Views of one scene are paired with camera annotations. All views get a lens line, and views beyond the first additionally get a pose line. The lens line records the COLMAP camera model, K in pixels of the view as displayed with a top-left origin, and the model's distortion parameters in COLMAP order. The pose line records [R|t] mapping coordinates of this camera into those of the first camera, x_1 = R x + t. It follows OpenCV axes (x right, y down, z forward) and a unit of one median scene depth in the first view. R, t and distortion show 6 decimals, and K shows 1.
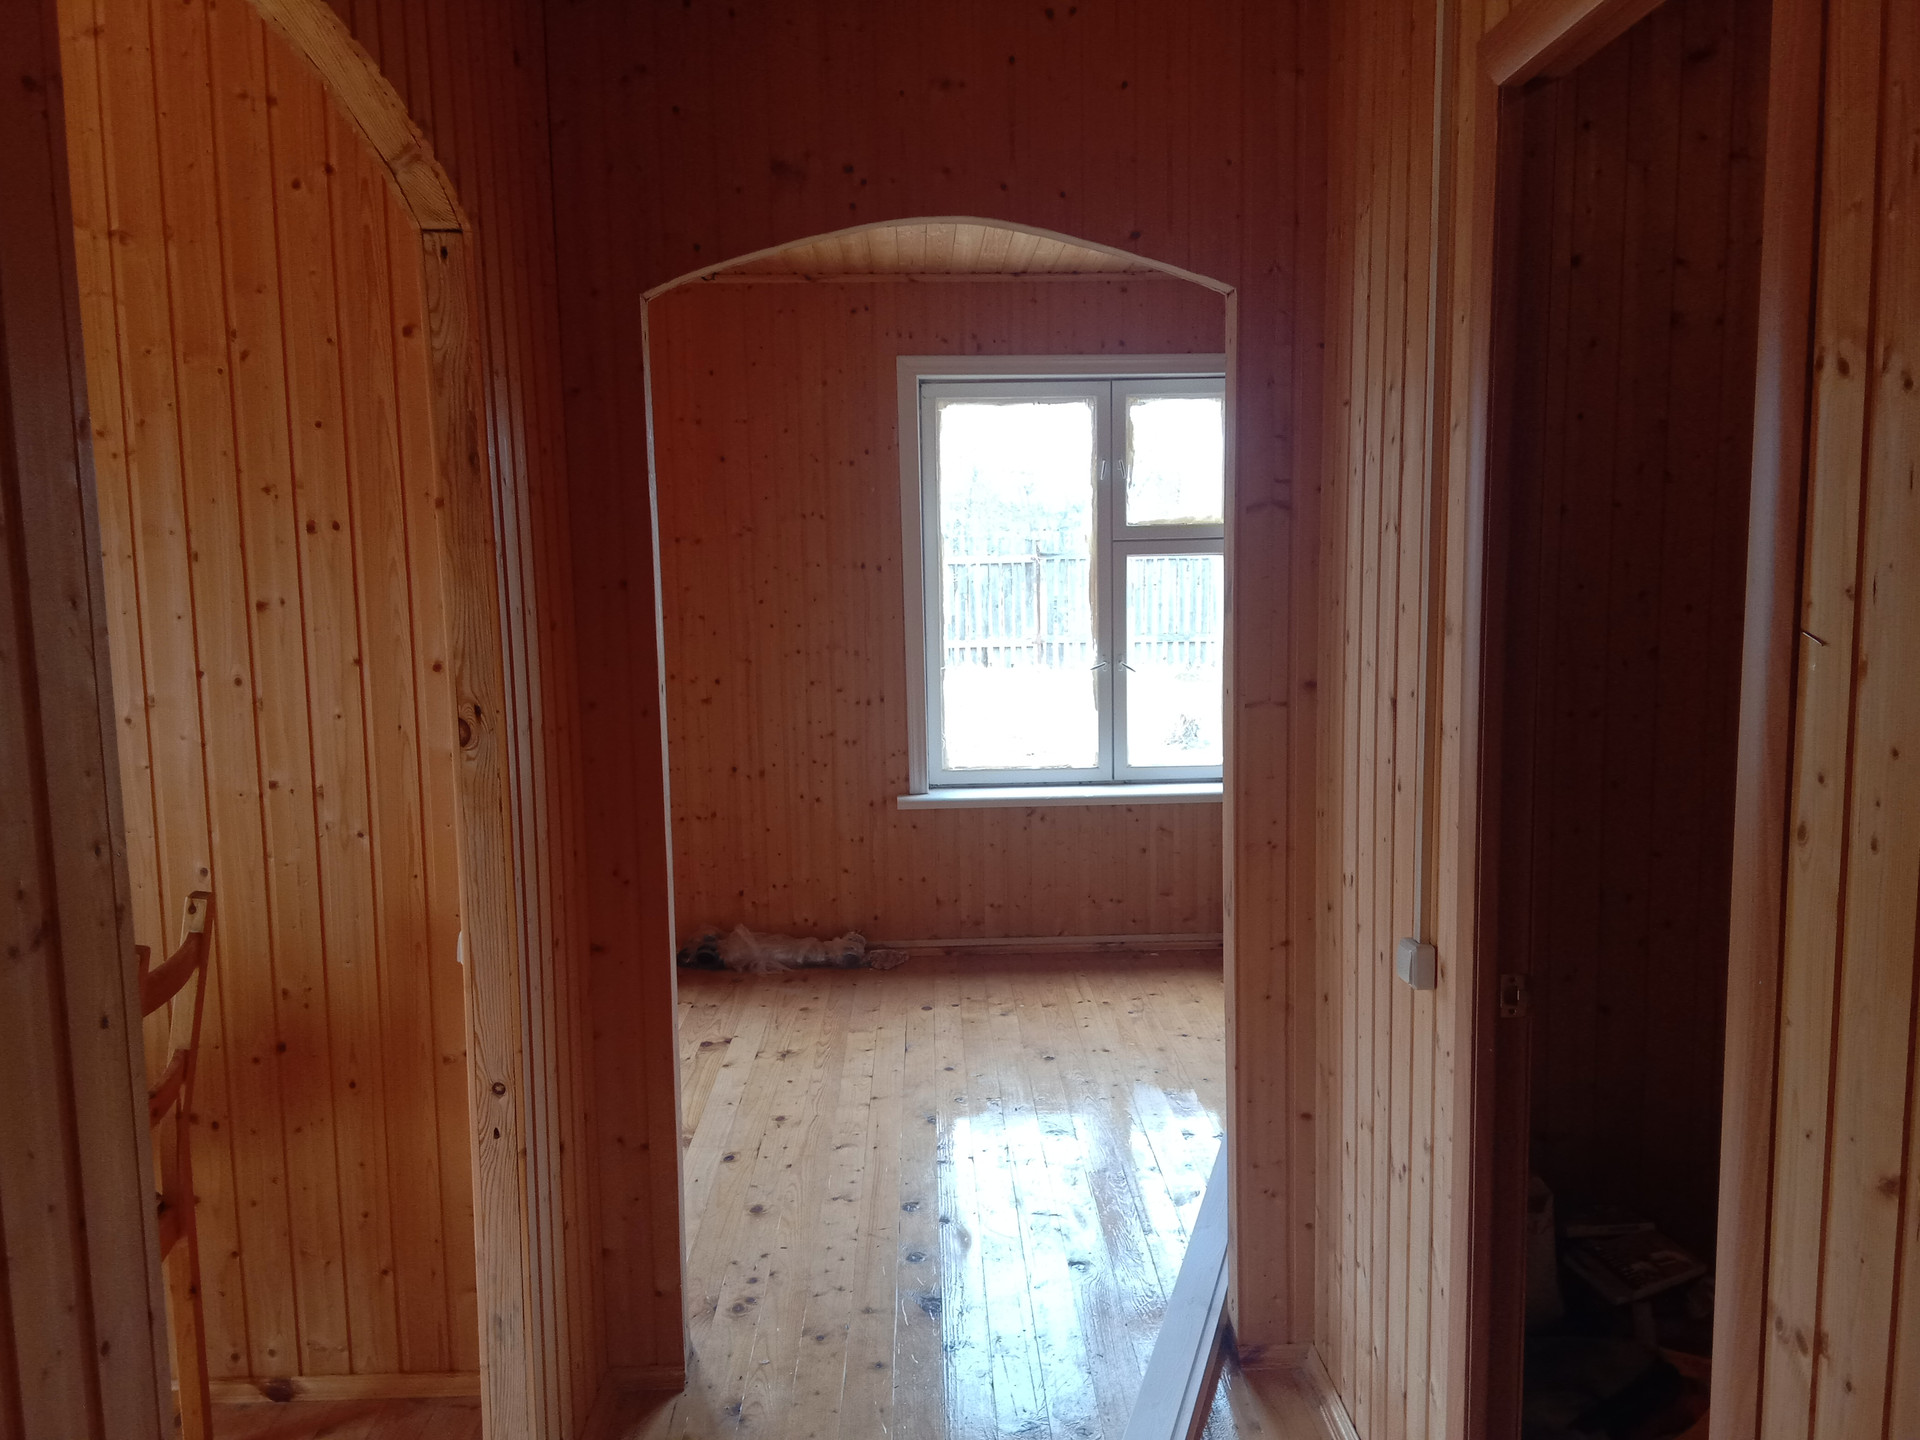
lens RADIAL K [[1451.0, 0, 1005.3], [0, 1451.0, 721.7], [0, 0, 1]] dist [0.107328, -0.129430]
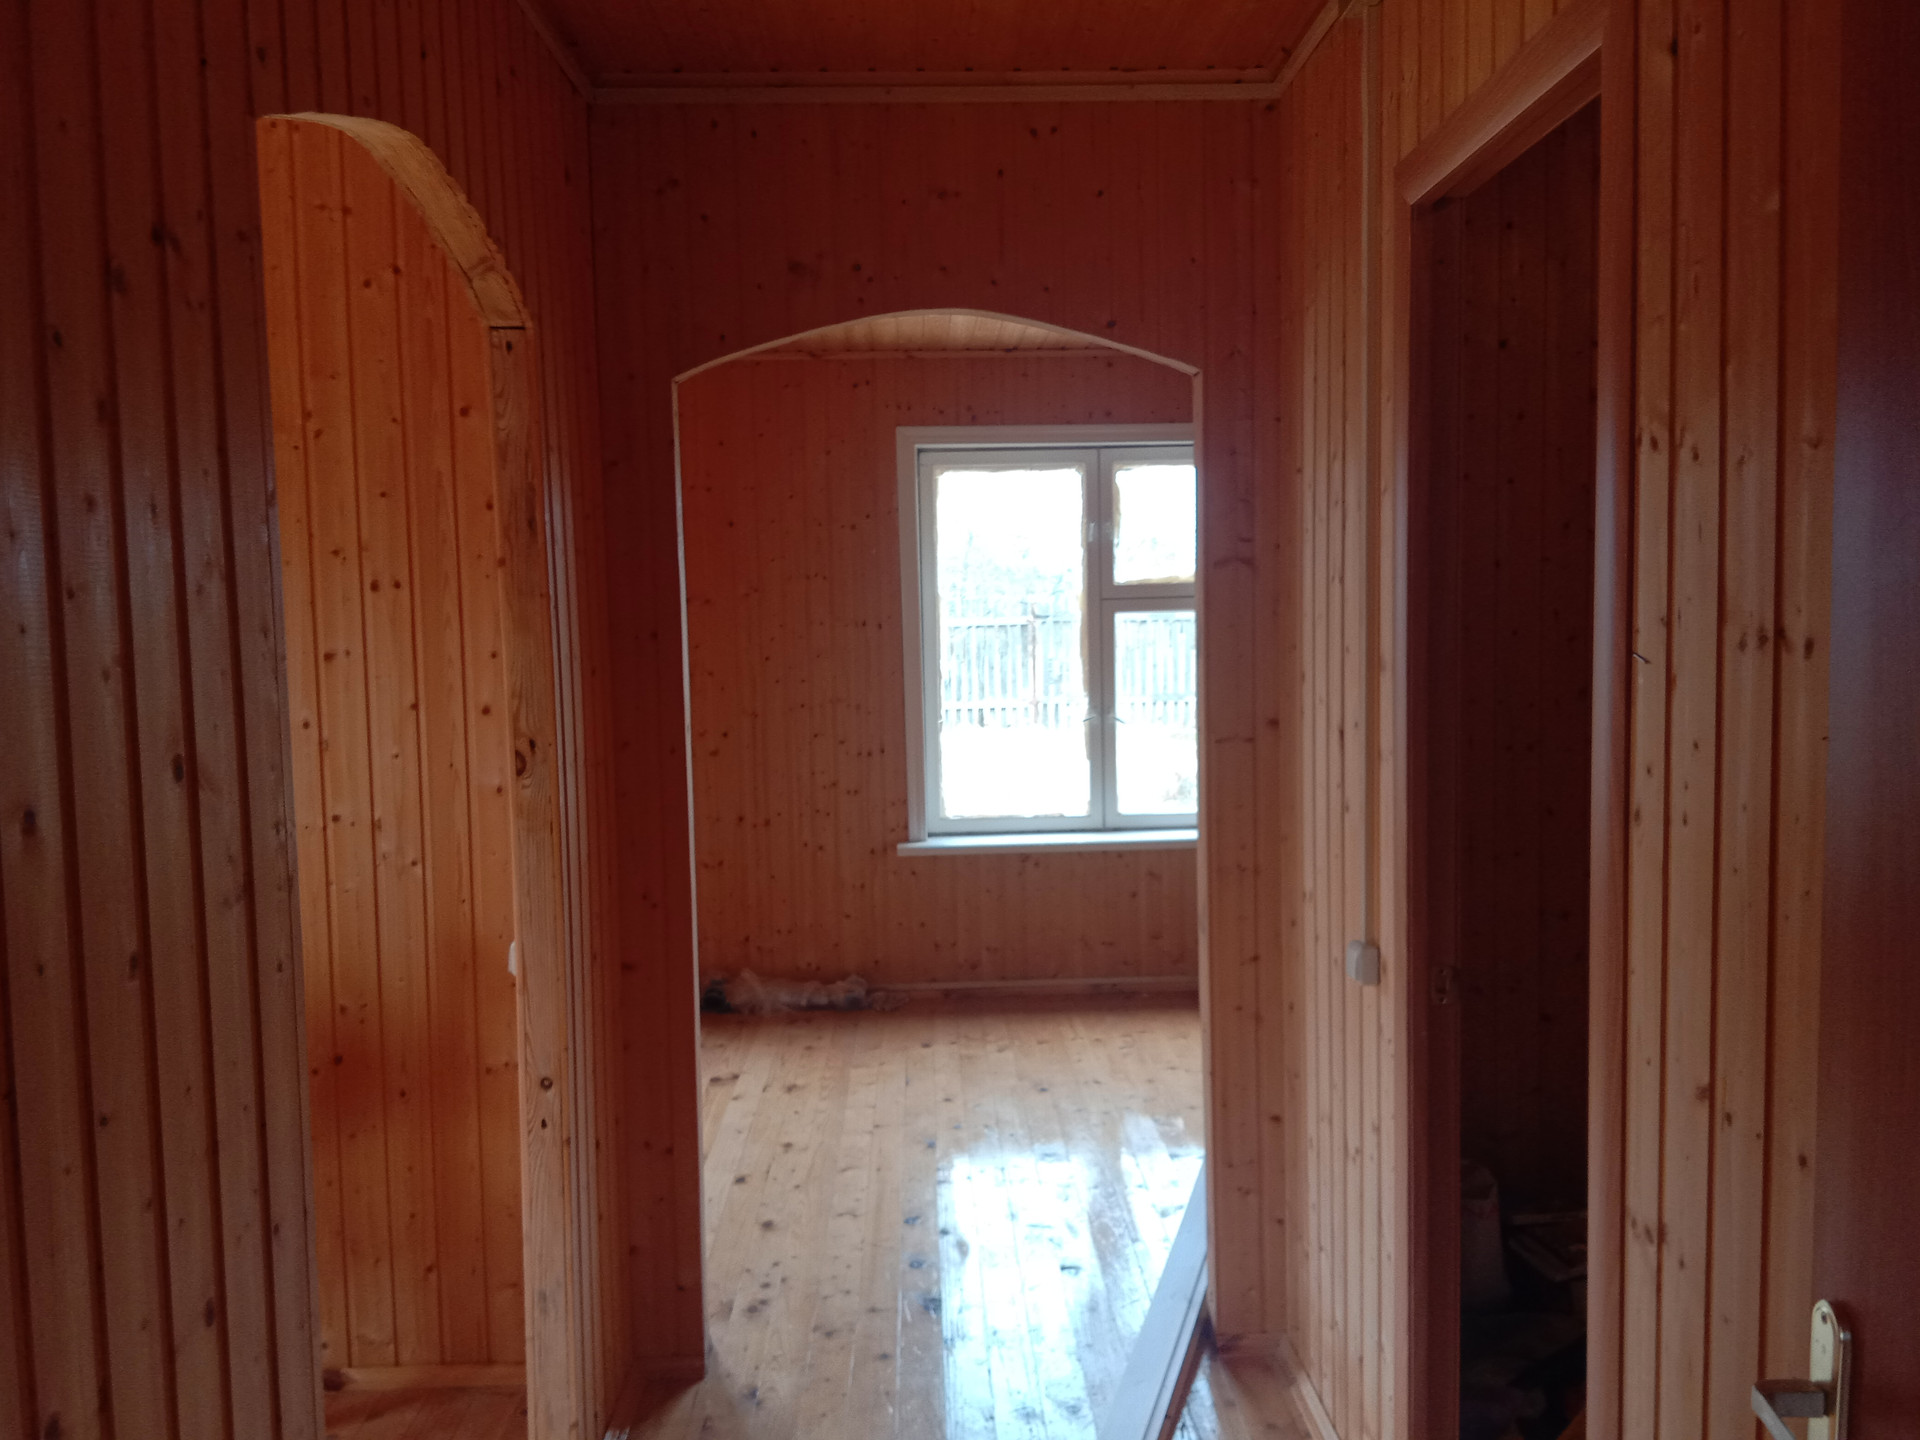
lens RADIAL K [[1509.2, 0, 999.9], [0, 1509.2, 731.8], [0, 0, 1]] dist [0.119092, -0.176801]
pose [[0.999984, -0.005121, -0.002302, 0.003931], [0.005020, 0.999100, -0.042109, 0.028620], [0.002516, 0.042097, 0.999110, -0.146274]]
